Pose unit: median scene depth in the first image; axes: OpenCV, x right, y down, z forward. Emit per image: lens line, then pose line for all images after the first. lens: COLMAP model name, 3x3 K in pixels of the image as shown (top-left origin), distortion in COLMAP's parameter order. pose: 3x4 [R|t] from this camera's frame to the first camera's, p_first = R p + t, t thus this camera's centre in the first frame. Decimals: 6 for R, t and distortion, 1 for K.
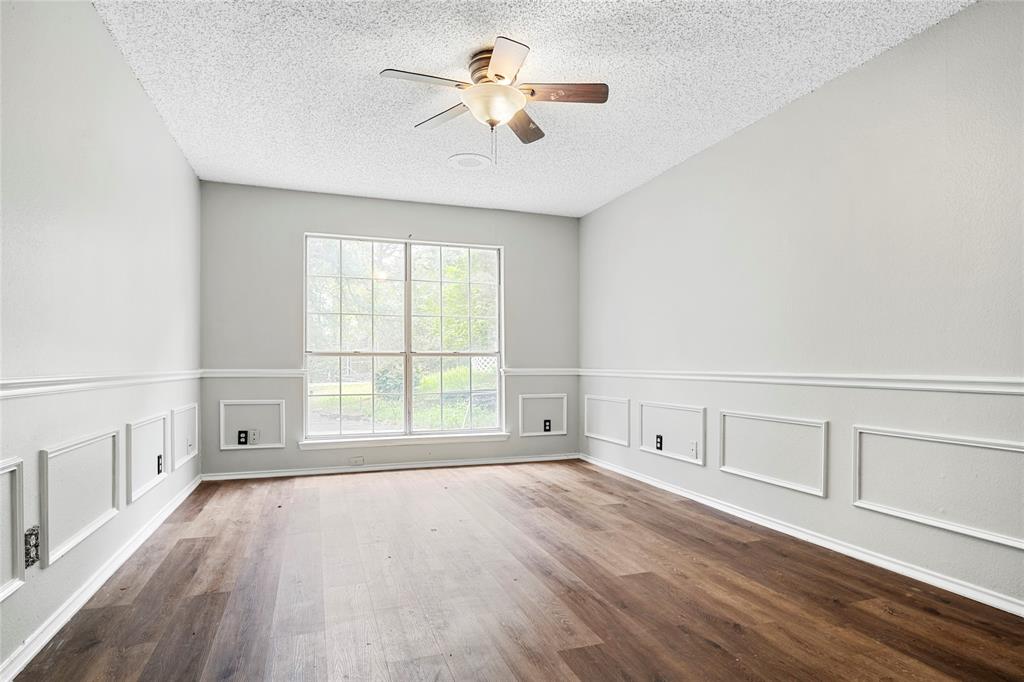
lens RADIAL K [[556.5, 0, 518.2], [0, 556.5, 370.9], [0, 0, 1]] dist [-0.001590, -0.004376]
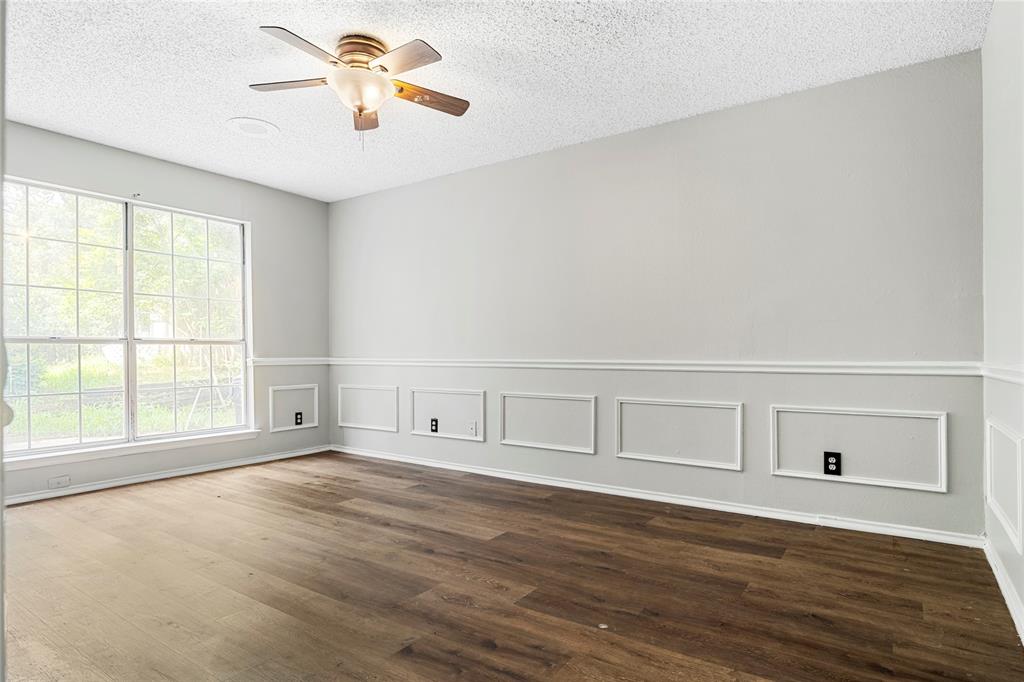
lens RADIAL K [[556.5, 0, 518.1], [0, 556.5, 357.4], [0, 0, 1]] dist [-0.001590, -0.004376]
pose [[0.811269, -0.007422, 0.584626, -0.311952], [0.009091, 0.999959, 0.000079, -0.002522], [-0.584602, 0.005251, 0.811303, 0.030829]]
